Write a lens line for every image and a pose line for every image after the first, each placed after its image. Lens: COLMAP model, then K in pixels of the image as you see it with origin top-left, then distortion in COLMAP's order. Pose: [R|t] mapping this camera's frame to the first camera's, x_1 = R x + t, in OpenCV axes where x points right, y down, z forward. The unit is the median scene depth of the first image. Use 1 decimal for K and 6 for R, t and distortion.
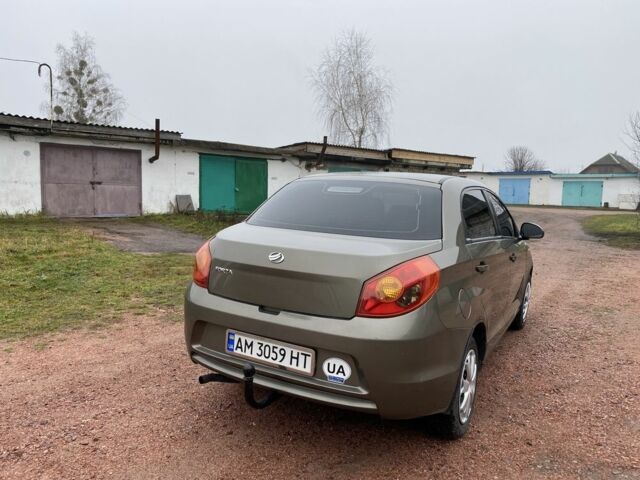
lens RADIAL K [[499.5, 0, 320.0], [0, 499.5, 240.0], [0, 0, 1]] dist [0.002591, -0.001587]
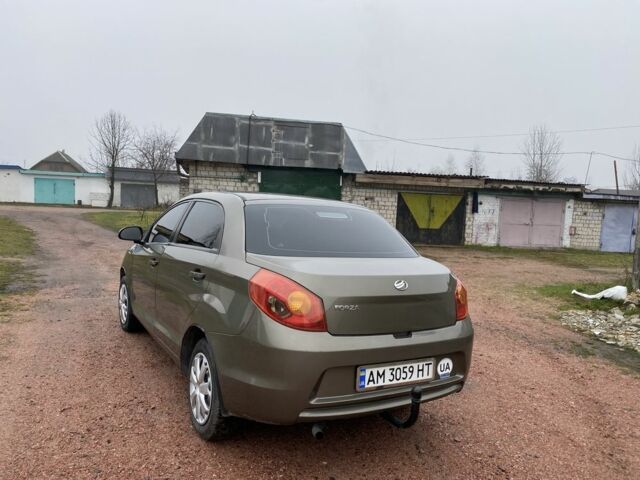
lens RADIAL K [[499.5, 0, 320.0], [0, 499.5, 240.0], [0, 0, 1]] dist [0.002591, -0.001587]
pose [[0.478539, -0.063118, 0.875795, -1.065174], [0.052158, 0.997695, 0.043404, -0.113725], [-0.876516, 0.024909, 0.480728, 0.603765]]
